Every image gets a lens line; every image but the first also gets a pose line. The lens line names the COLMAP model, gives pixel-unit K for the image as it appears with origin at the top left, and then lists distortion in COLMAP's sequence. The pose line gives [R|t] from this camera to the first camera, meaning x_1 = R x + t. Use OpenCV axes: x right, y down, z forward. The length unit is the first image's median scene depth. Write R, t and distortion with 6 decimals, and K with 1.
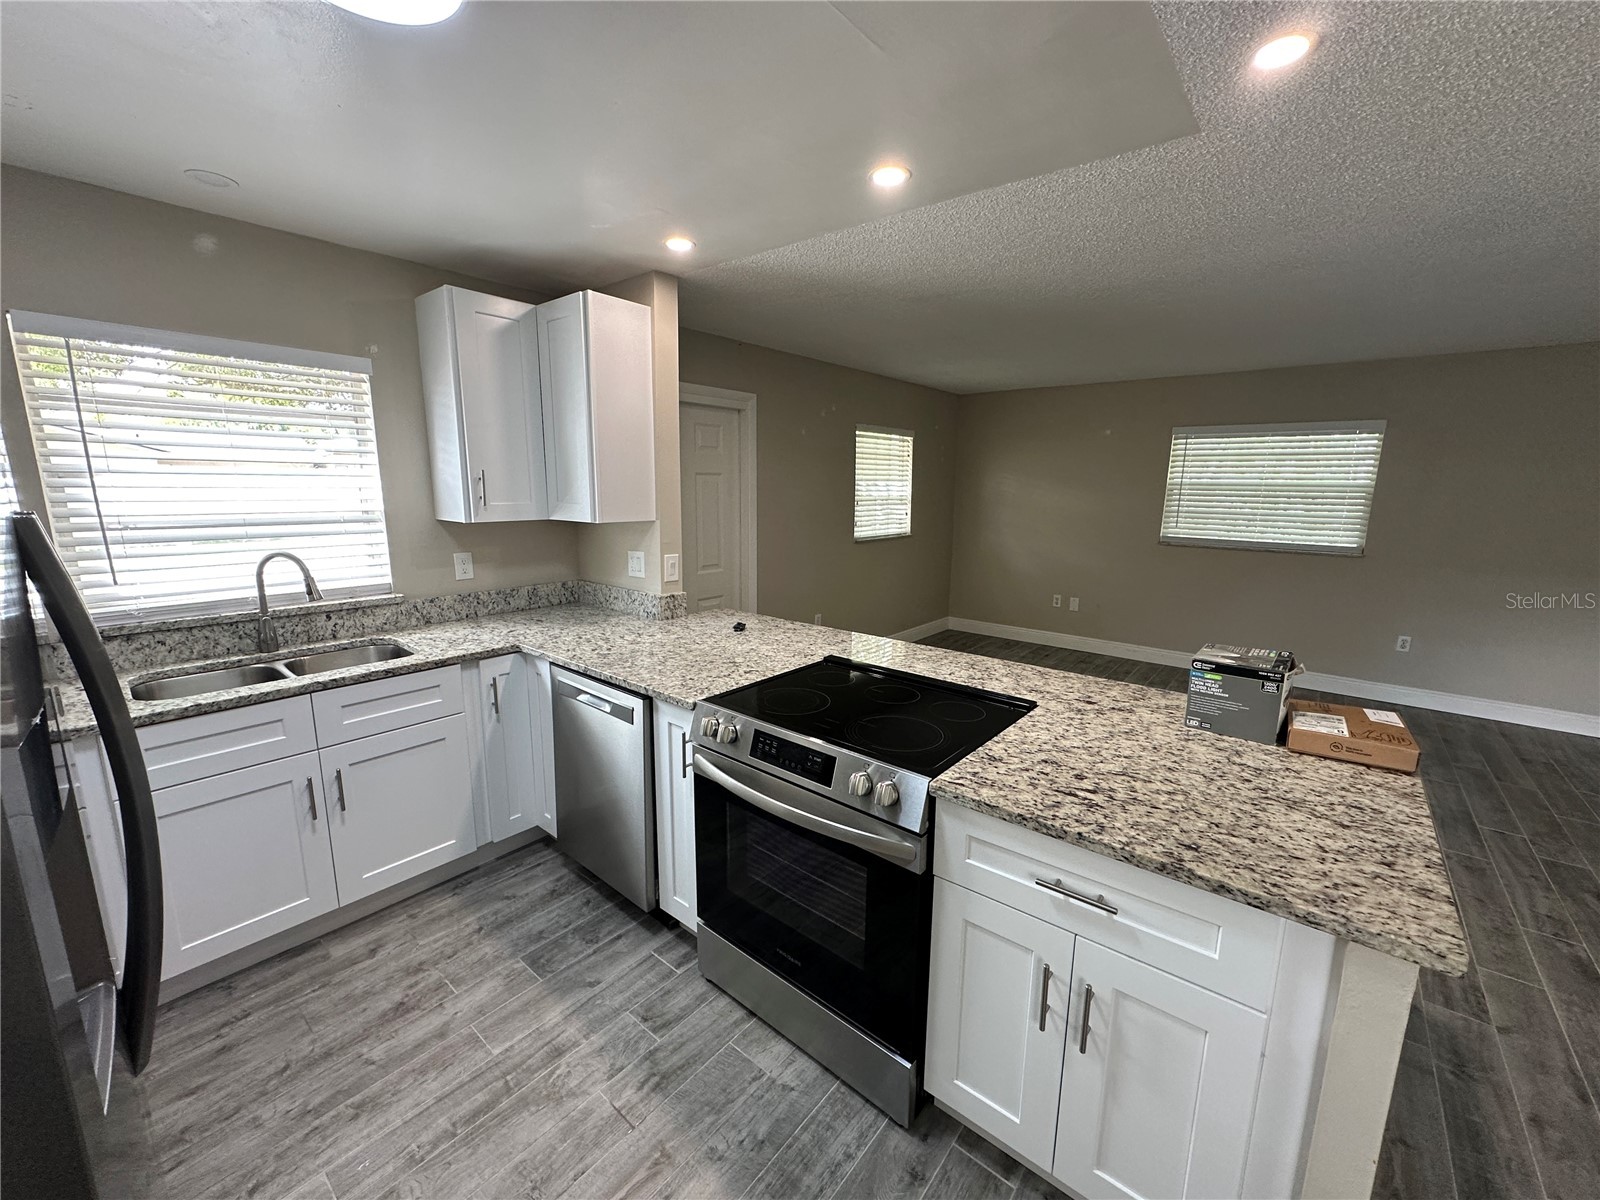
lens RADIAL K [[635.6, 0, 797.9], [0, 635.6, 600.9], [0, 0, 1]] dist [-0.003149, 0.000841]
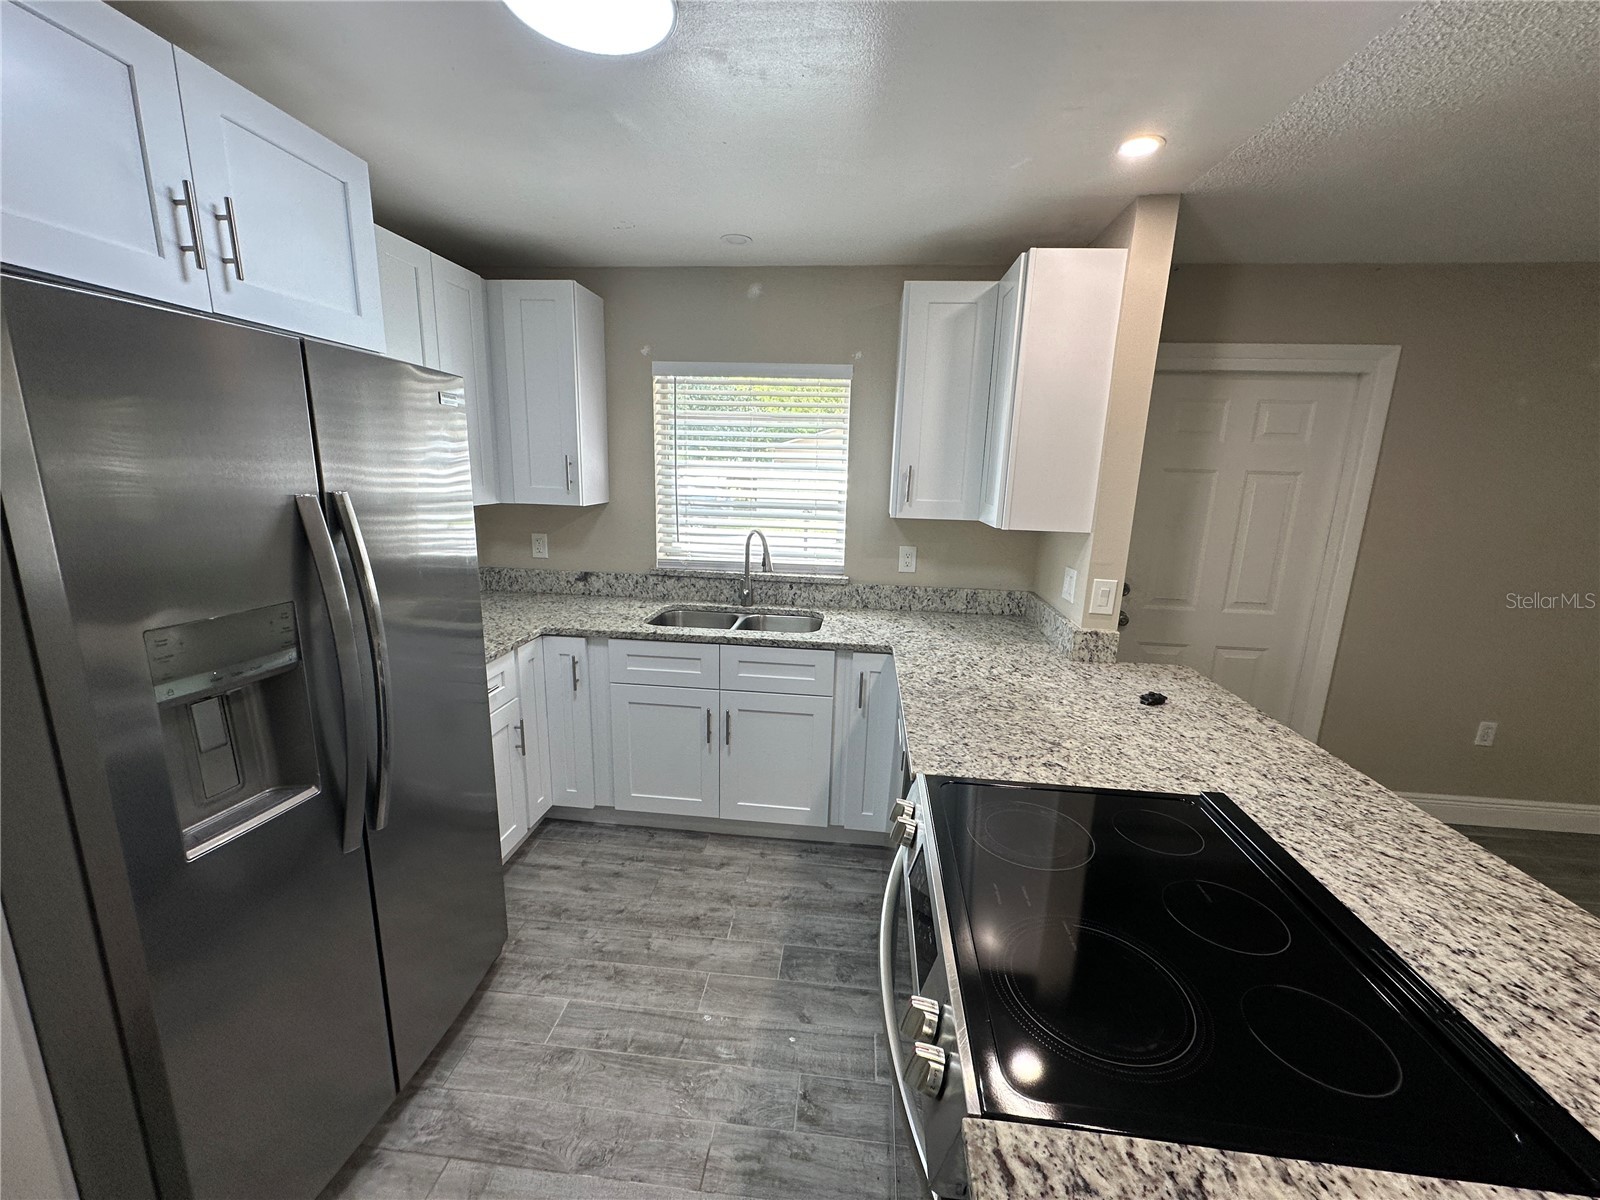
lens RADIAL K [[635.6, 0, 797.9], [0, 635.6, 600.5], [0, 0, 1]] dist [-0.003149, 0.000841]
pose [[0.561374, 0.179465, -0.807868, 0.266011], [-0.172219, 0.980165, 0.098067, -0.074944], [0.809444, 0.084078, 0.581147, 0.336033]]
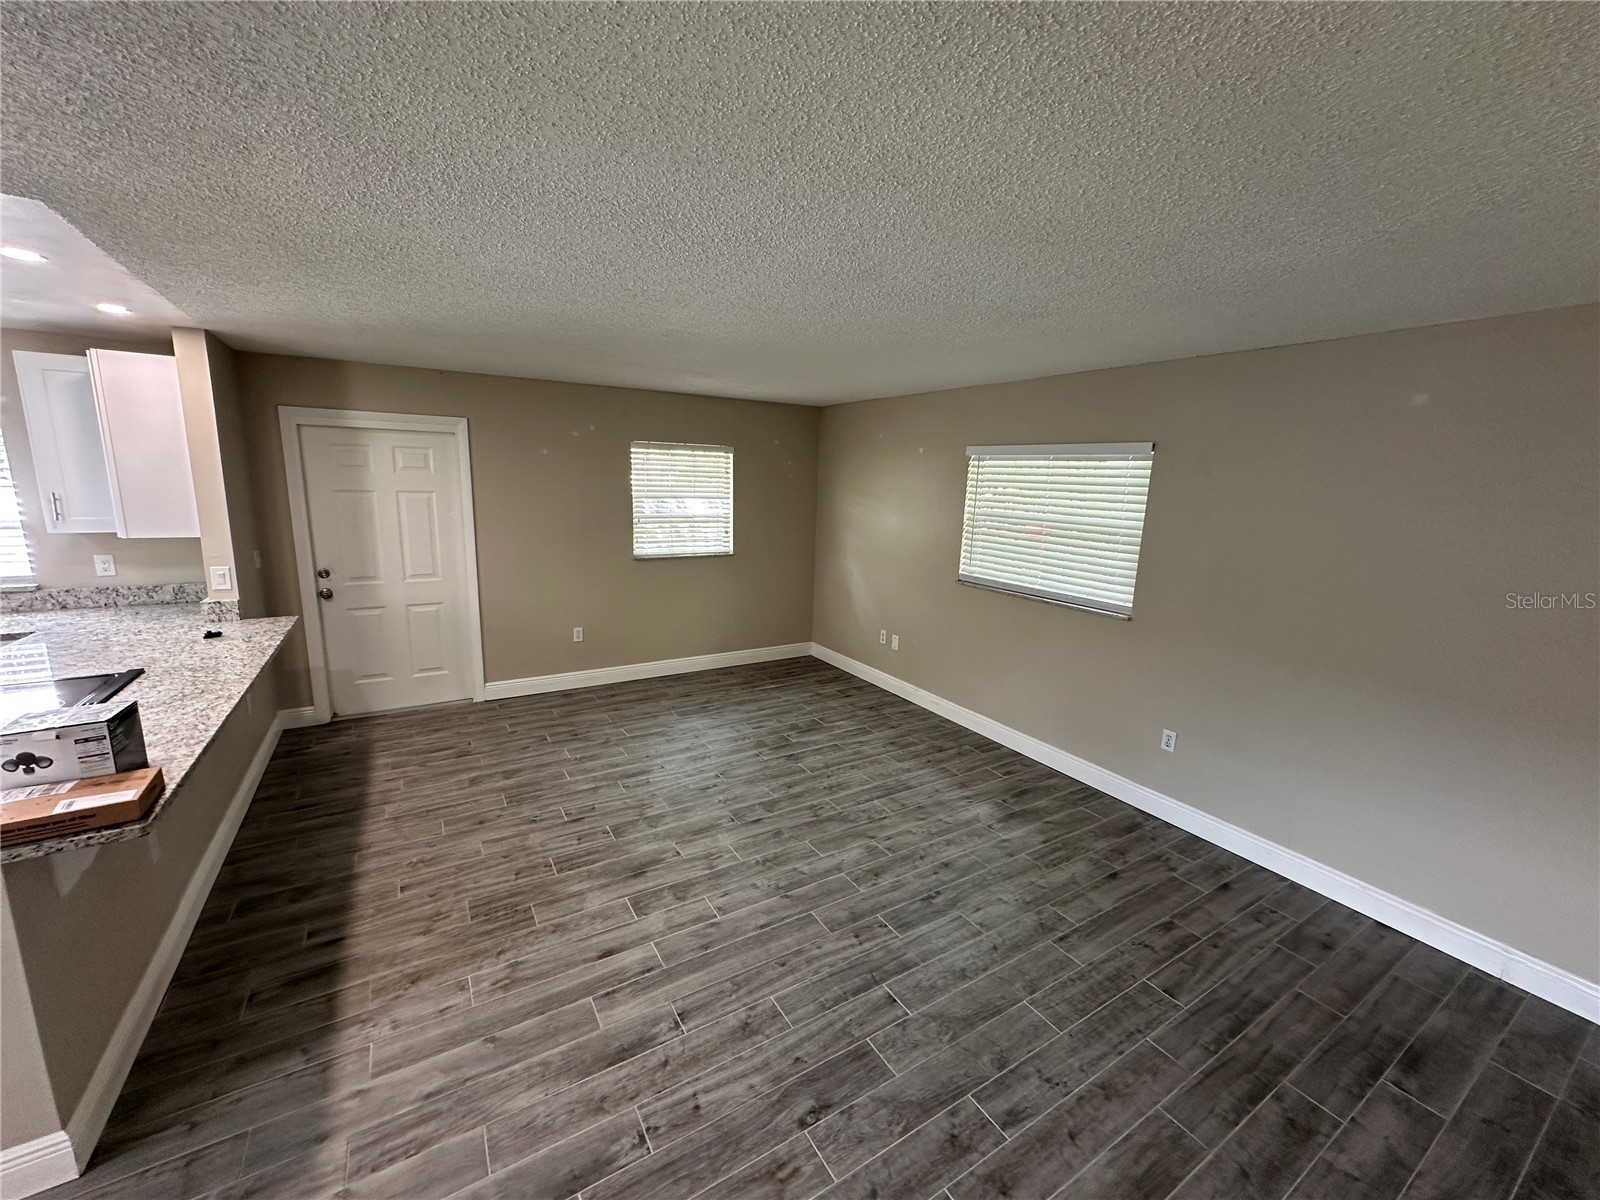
lens RADIAL K [[635.6, 0, 797.9], [0, 635.6, 600.9], [0, 0, 1]] dist [-0.003149, 0.000841]
pose [[0.946882, 0.081267, -0.311142, 1.478263], [-0.080298, 0.996643, 0.015947, -0.144093], [0.311394, 0.009884, 0.950230, 0.287462]]
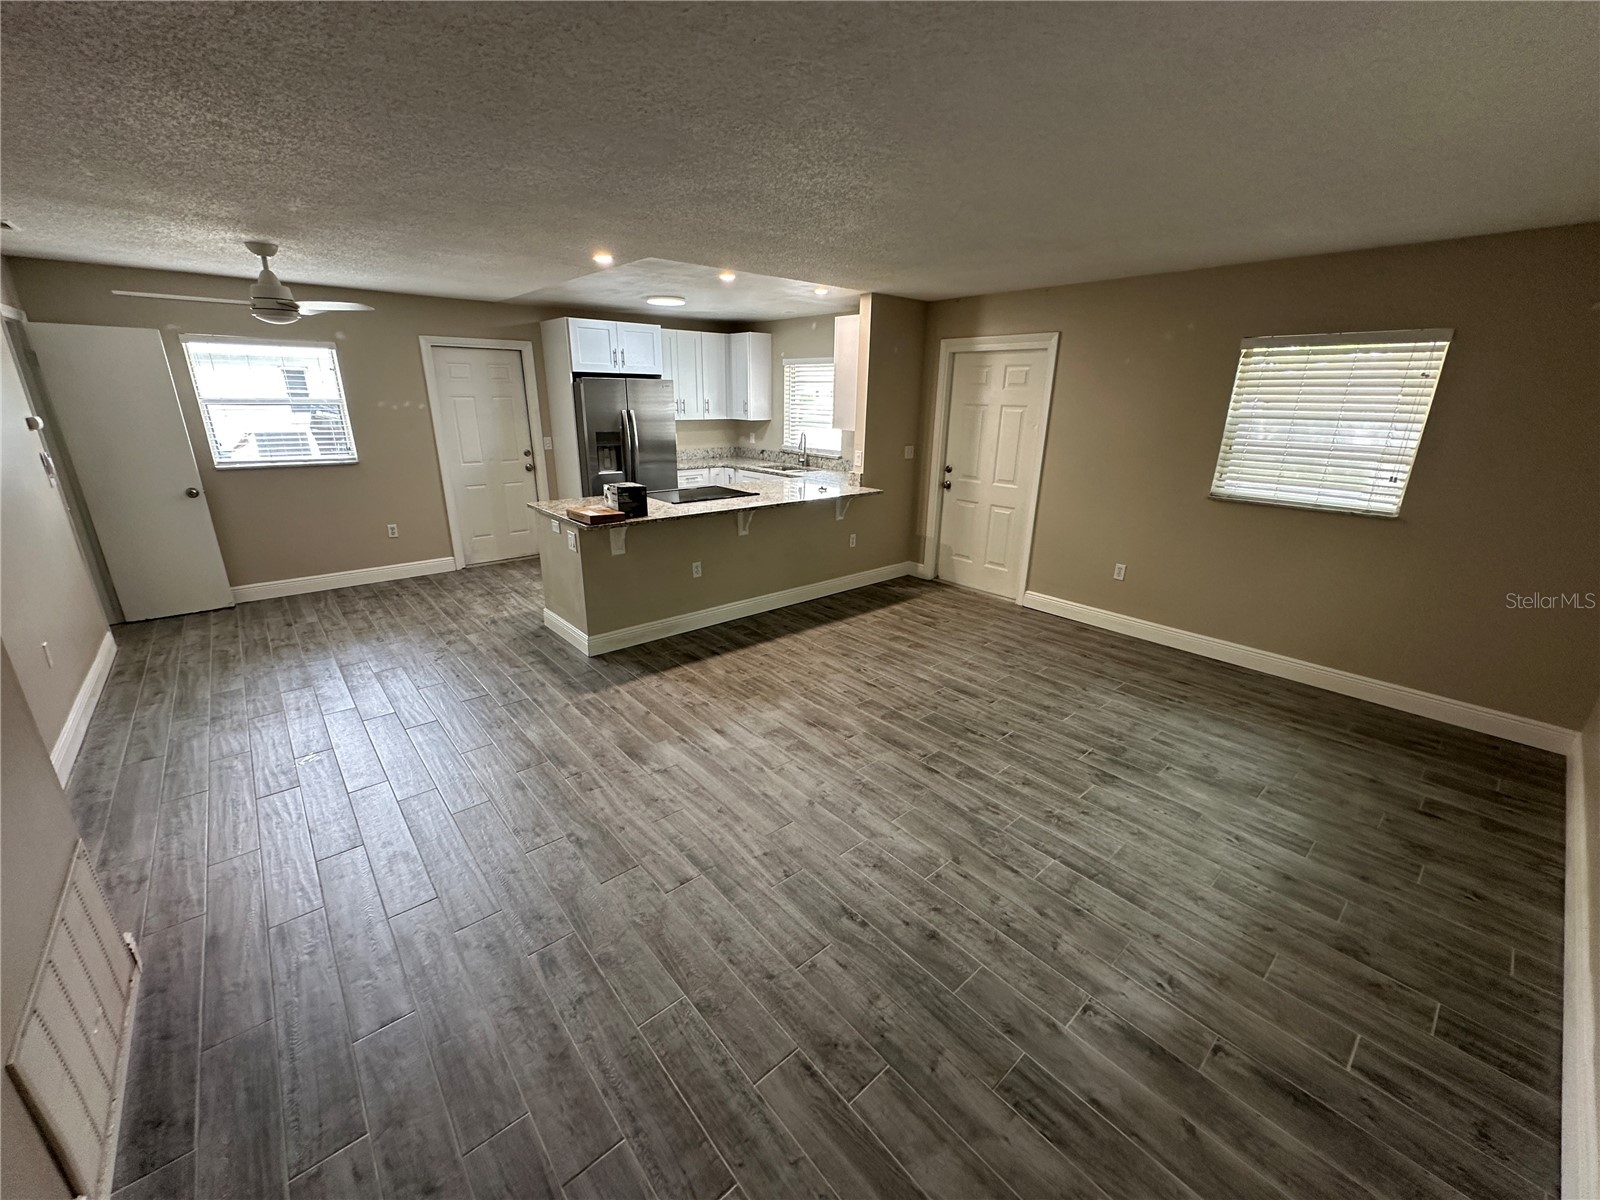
lens RADIAL K [[635.6, 0, 798.7], [0, 635.6, 599.1], [0, 0, 1]] dist [-0.003149, 0.000841]
pose [[-0.161086, 0.295541, -0.941651, 2.125953], [-0.193833, 0.926056, 0.323805, -0.299435], [0.967719, 0.234683, -0.091889, 1.392339]]
